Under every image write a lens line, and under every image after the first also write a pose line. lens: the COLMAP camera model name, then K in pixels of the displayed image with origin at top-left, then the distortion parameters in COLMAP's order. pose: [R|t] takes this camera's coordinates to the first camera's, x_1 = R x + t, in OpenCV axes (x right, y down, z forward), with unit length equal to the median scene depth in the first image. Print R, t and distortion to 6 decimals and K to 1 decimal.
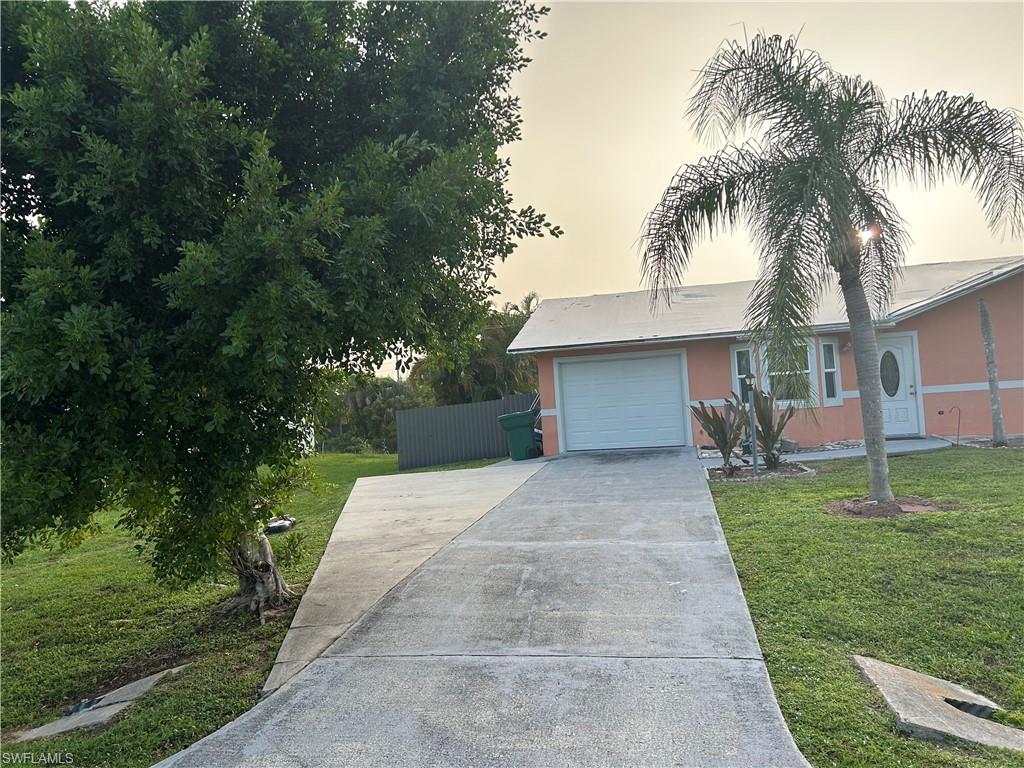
lens RADIAL K [[766.3, 0, 507.9], [0, 766.3, 365.8], [0, 0, 1]] dist [0.040453, -0.057046]
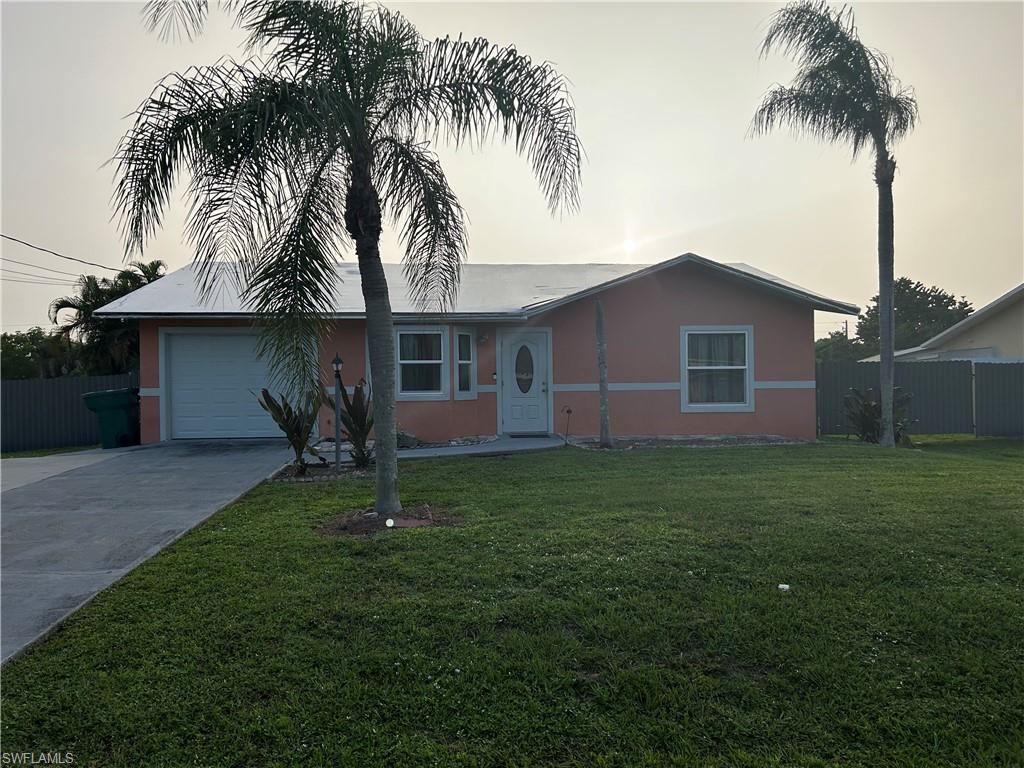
lens RADIAL K [[780.4, 0, 512.0], [0, 780.4, 384.0], [0, 0, 1]] dist [0.003927, 0.074450]
pose [[0.947948, 0.052759, 0.314025, 0.189501], [-0.066277, 0.997271, 0.032519, -0.002459], [-0.311453, -0.051639, 0.948858, 0.079010]]
